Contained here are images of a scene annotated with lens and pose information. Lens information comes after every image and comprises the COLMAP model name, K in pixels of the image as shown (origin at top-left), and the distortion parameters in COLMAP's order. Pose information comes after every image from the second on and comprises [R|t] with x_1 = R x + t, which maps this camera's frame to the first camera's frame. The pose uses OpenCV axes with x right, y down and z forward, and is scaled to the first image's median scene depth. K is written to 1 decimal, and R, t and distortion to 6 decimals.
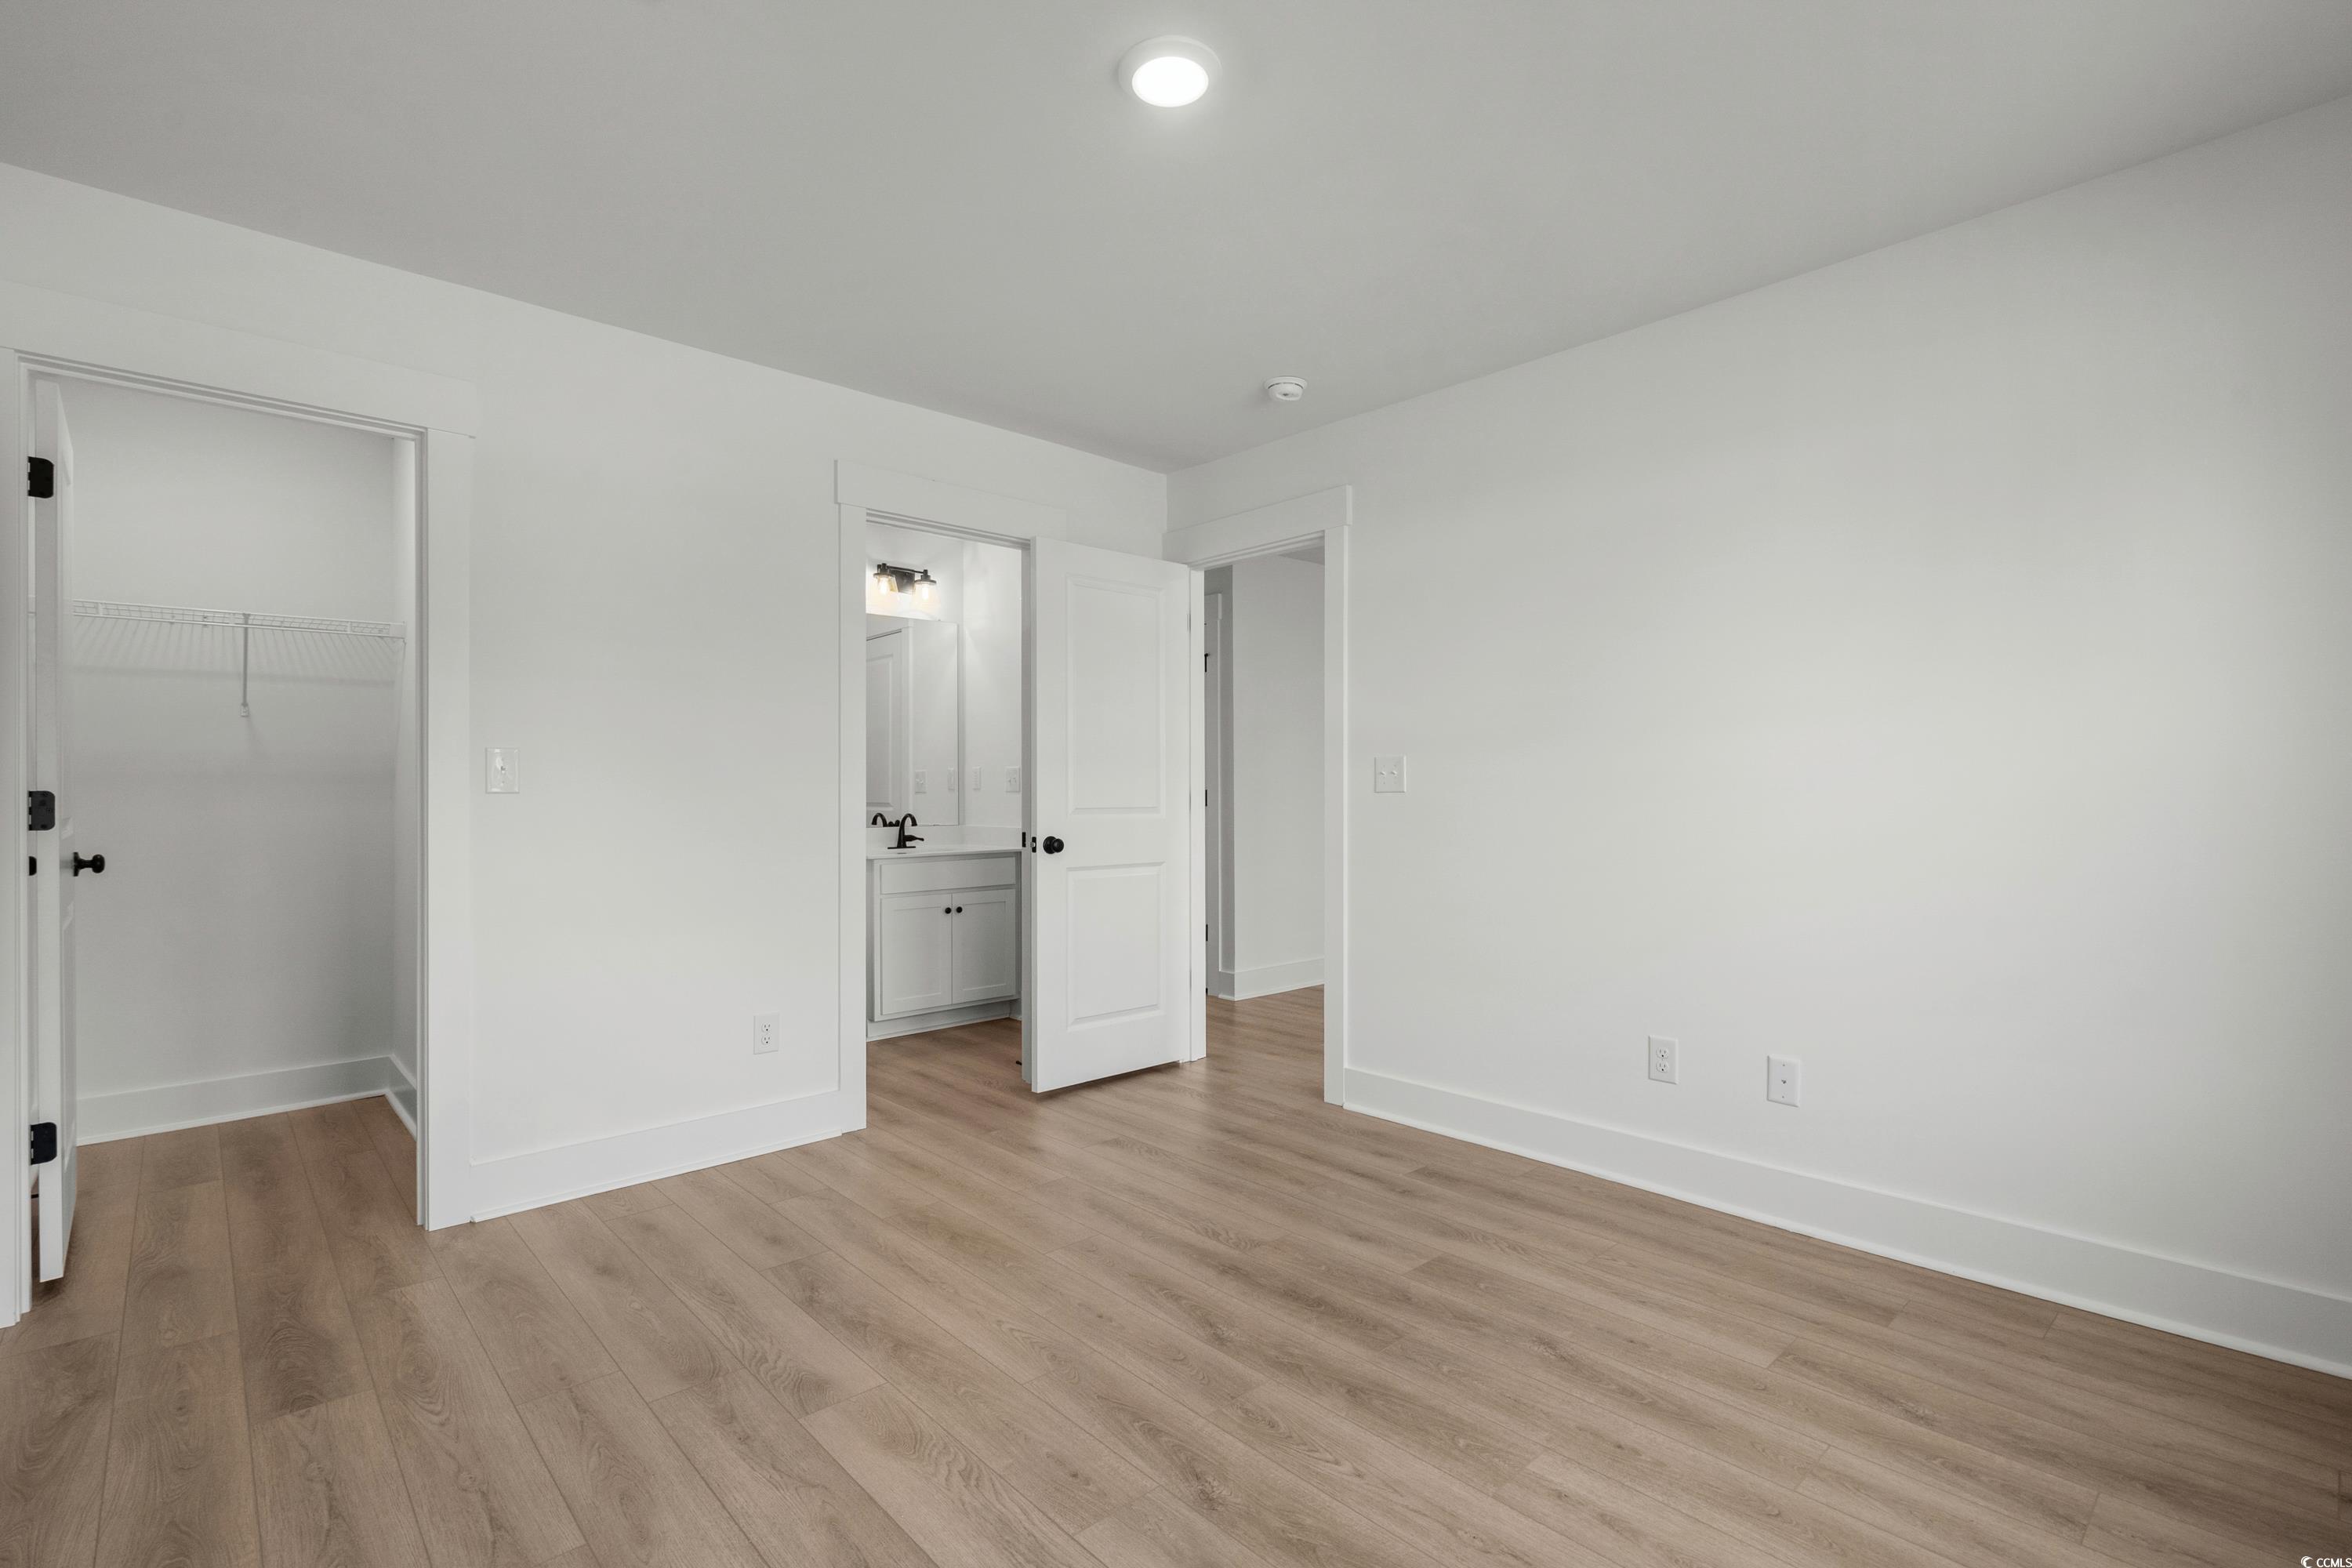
lens RADIAL K [[1083.4, 0, 1182.1], [0, 1083.4, 786.1], [0, 0, 1]] dist [-0.002835, -0.000268]
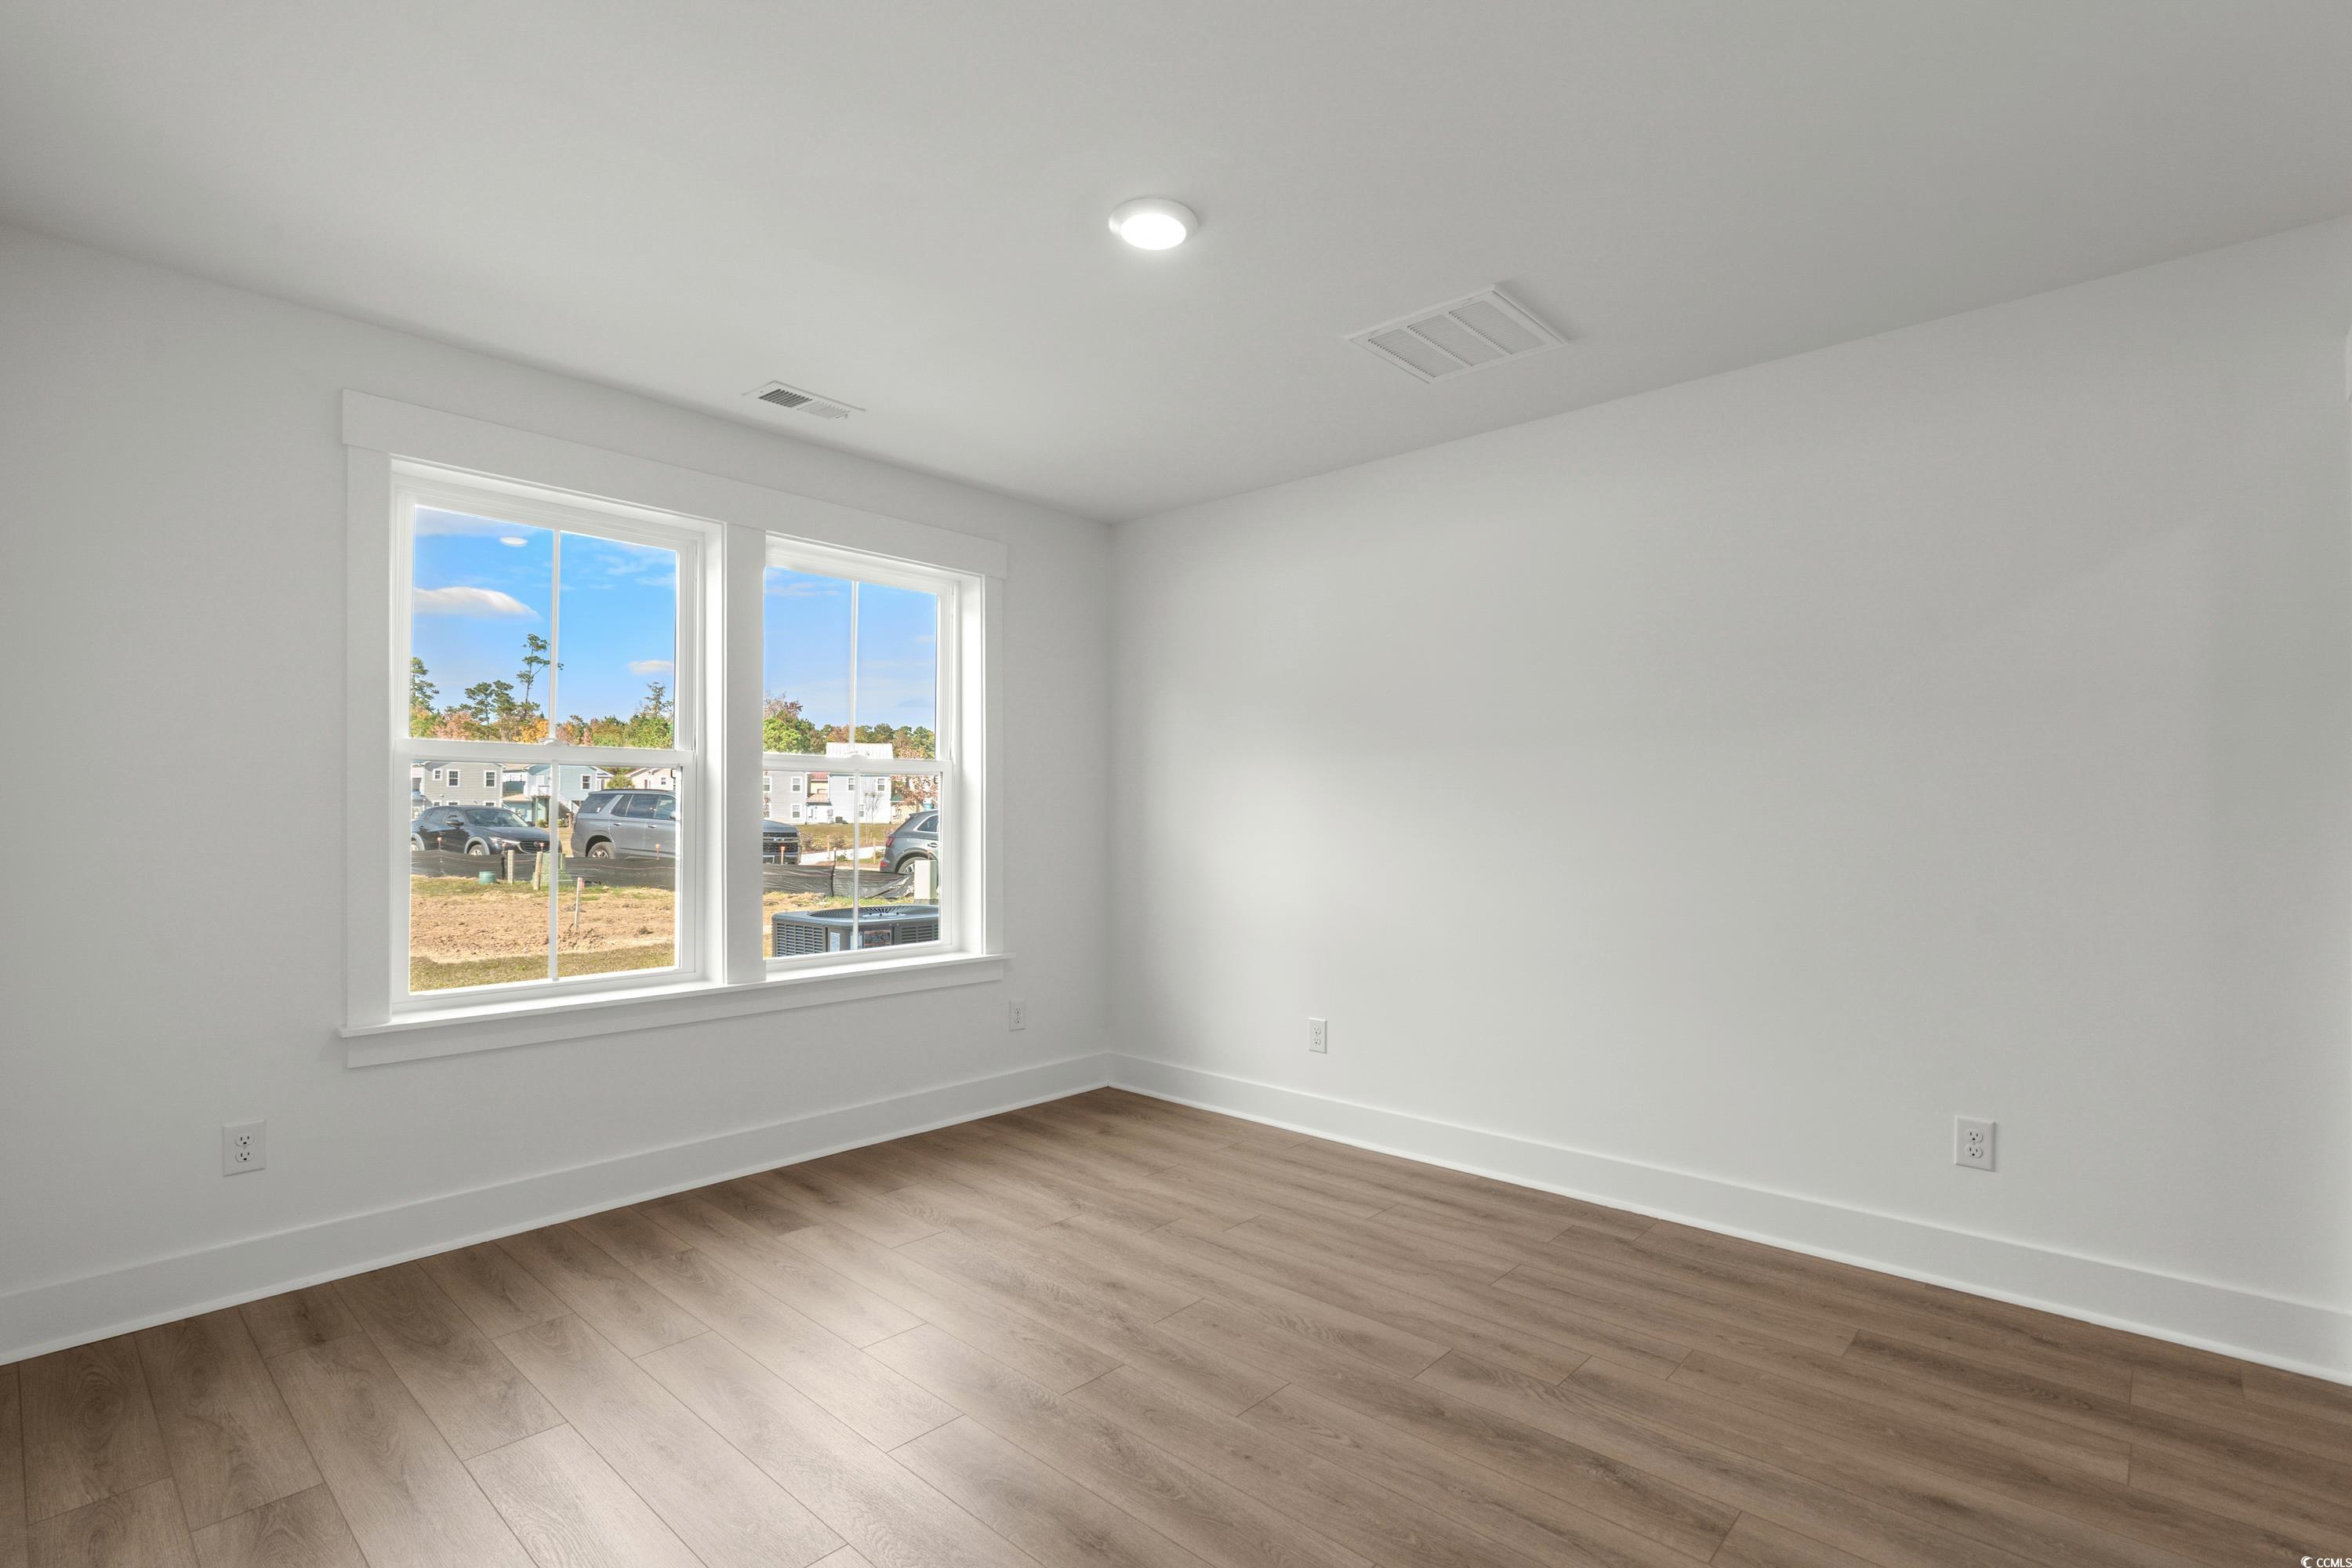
lens RADIAL K [[1083.4, 0, 1182.1], [0, 1083.4, 786.1], [0, 0, 1]] dist [-0.002835, -0.000268]
pose [[-0.995860, -0.000891, -0.090895, 0.062966], [0.001712, 0.999591, -0.028557, -0.023734], [0.090884, -0.028595, -0.995451, 2.116126]]
